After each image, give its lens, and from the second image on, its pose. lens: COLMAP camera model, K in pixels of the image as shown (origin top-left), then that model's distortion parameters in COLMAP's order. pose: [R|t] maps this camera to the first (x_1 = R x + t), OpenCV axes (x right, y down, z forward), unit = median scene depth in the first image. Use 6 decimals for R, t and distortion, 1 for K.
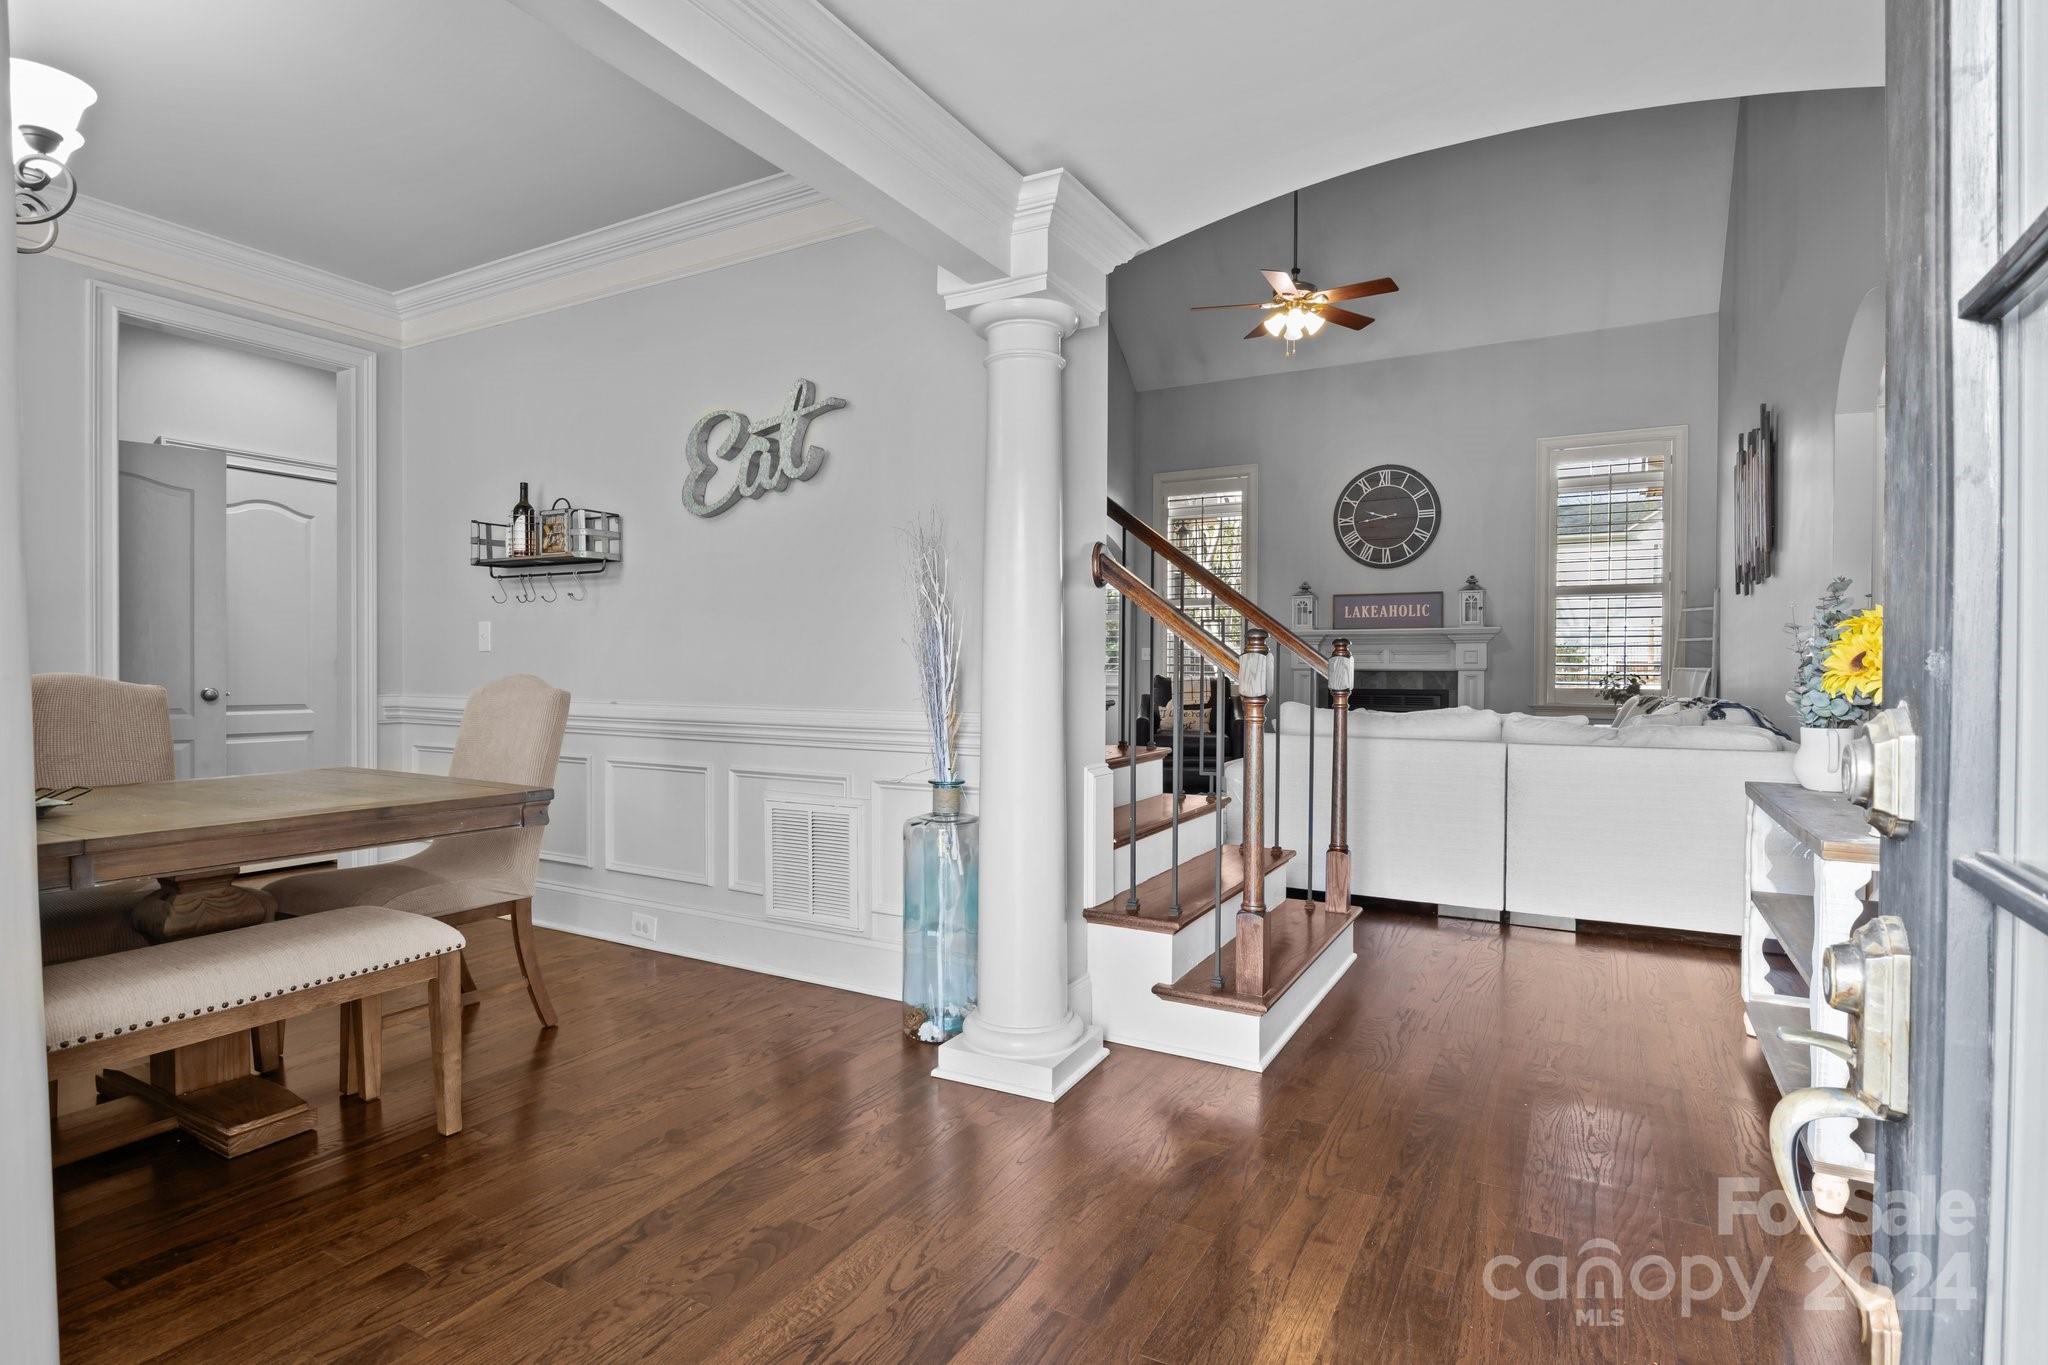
lens RADIAL K [[1016.4, 0, 1028.3], [0, 1016.4, 673.6], [0, 0, 1]] dist [-0.009491, 0.000621]
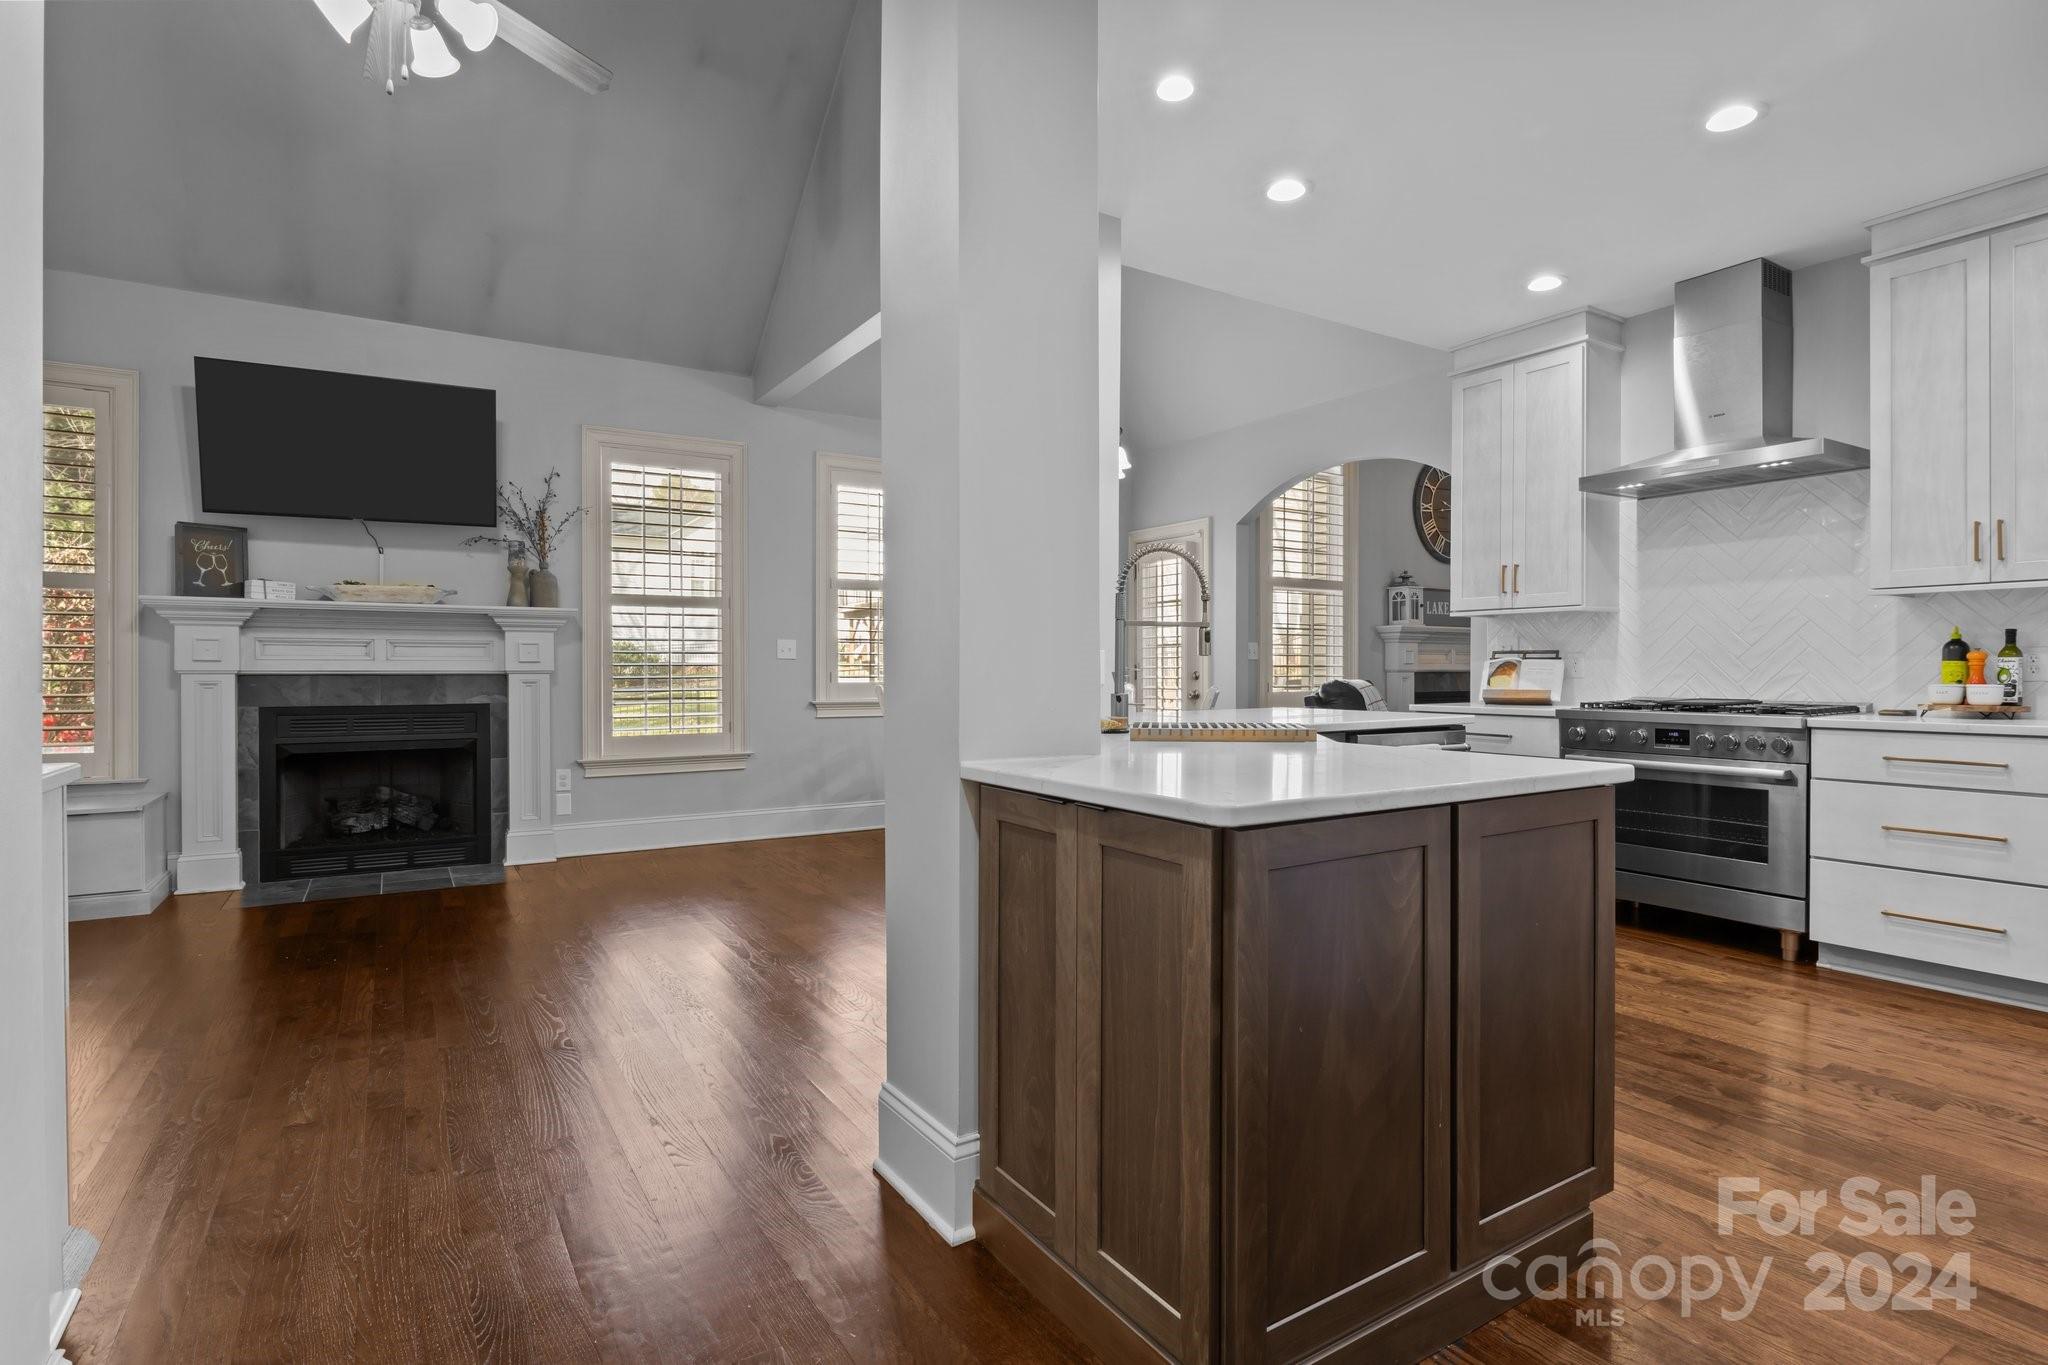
lens RADIAL K [[1016.4, 0, 1028.0], [0, 1016.4, 678.4], [0, 0, 1]] dist [-0.009491, 0.000621]
pose [[0.475267, -0.010280, 0.879782, -0.667899], [0.008703, 0.999938, 0.006983, -0.007058], [-0.879799, 0.004338, 0.475327, 0.903244]]
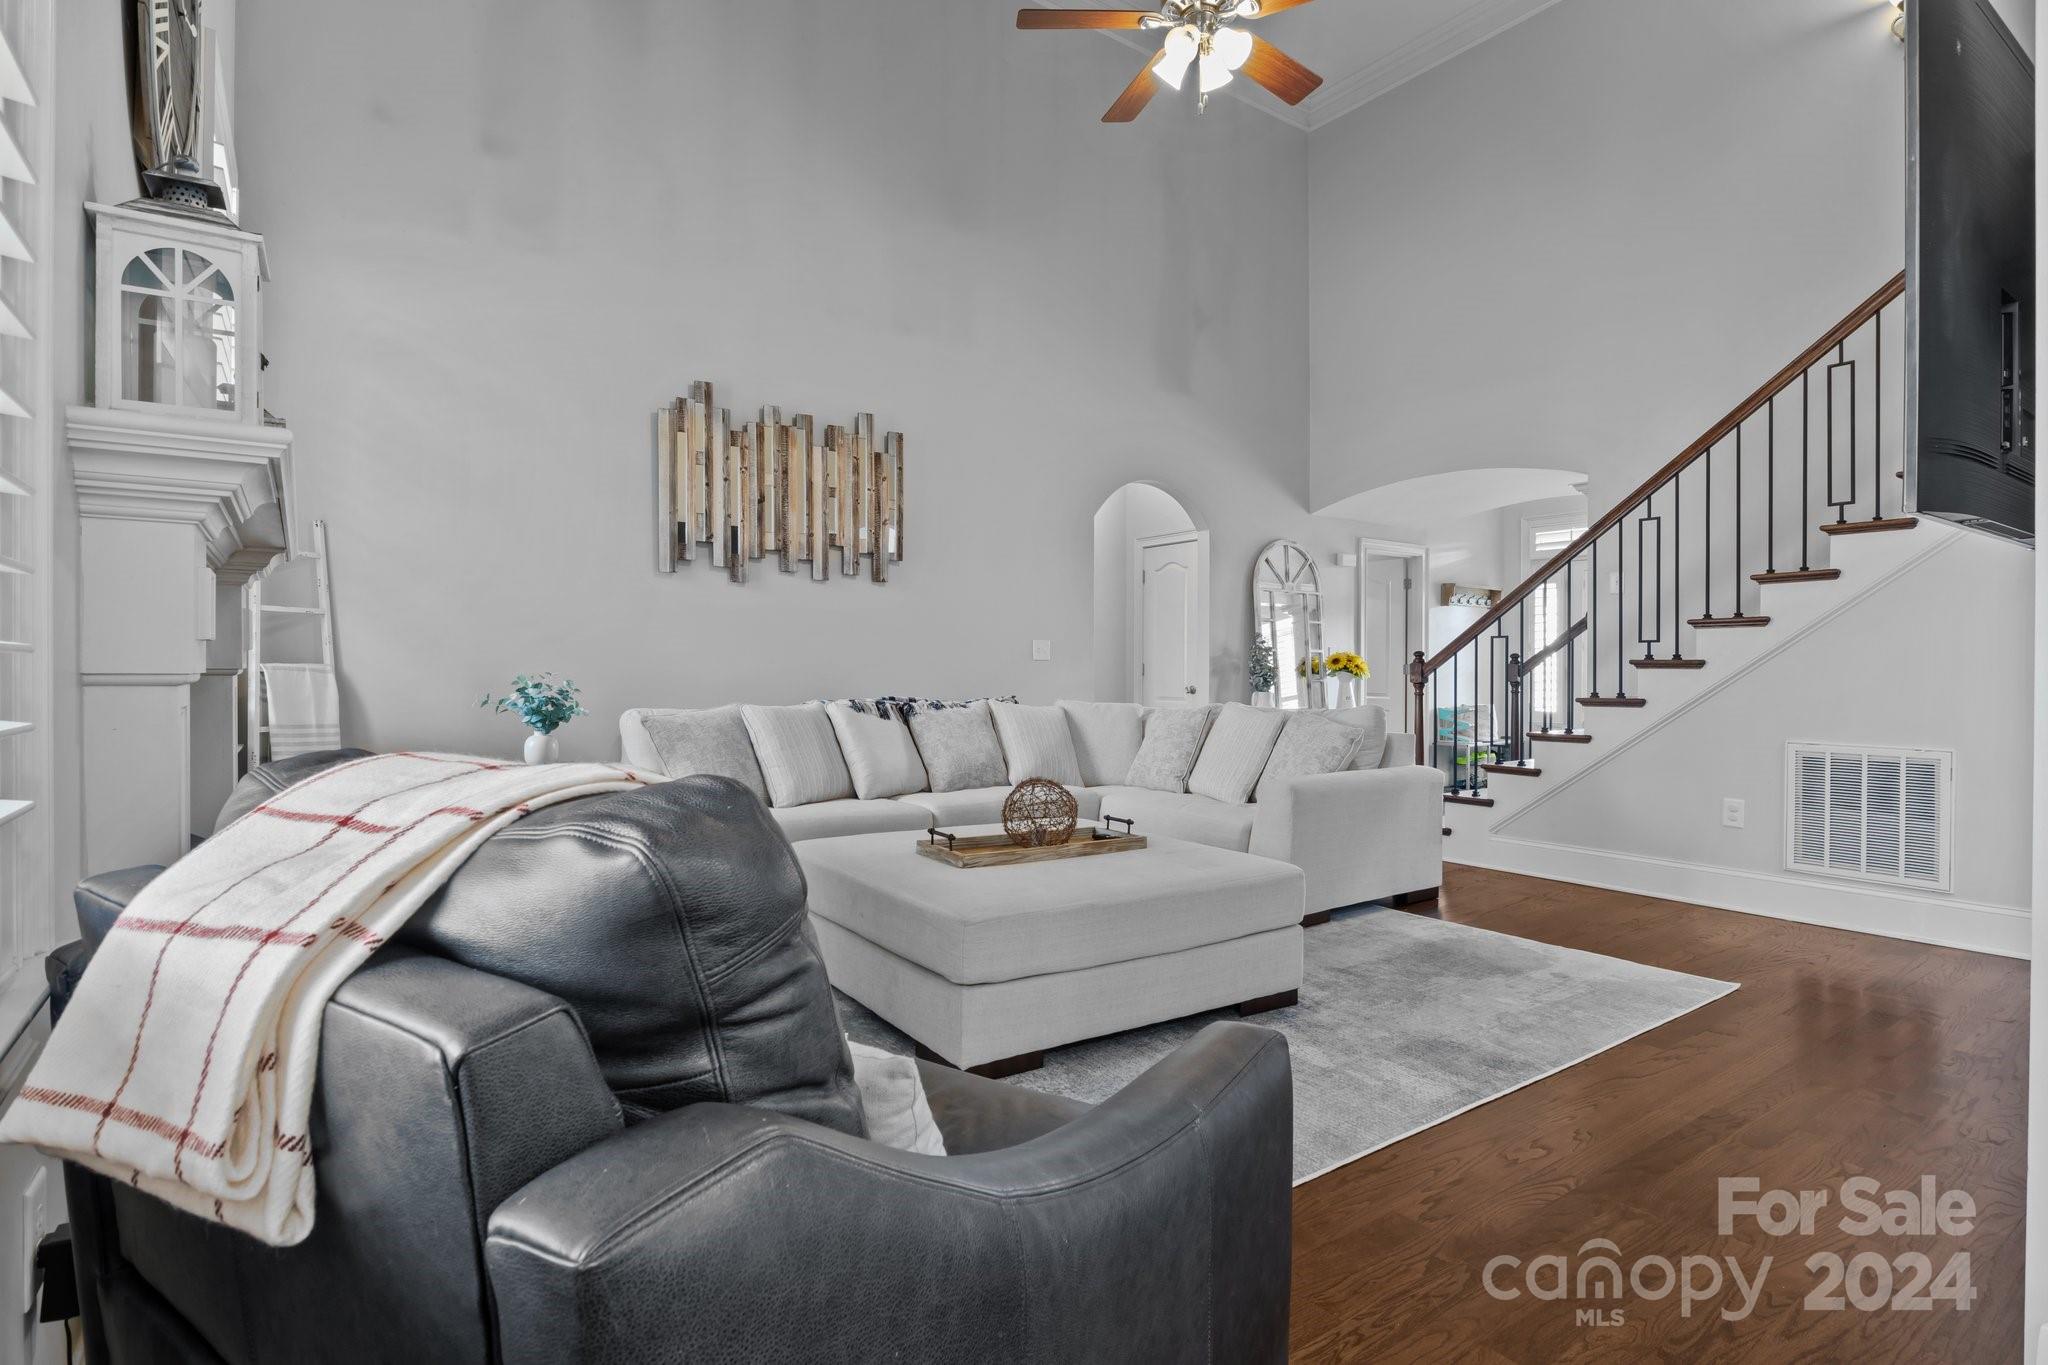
lens RADIAL K [[1016.4, 0, 1029.9], [0, 1016.4, 670.9], [0, 0, 1]] dist [-0.009491, 0.000621]
pose [[-0.905649, -0.006936, 0.423971, 0.078761], [-0.002456, 0.999935, 0.011111, -0.007670], [-0.424021, 0.009021, -0.905608, 1.130428]]
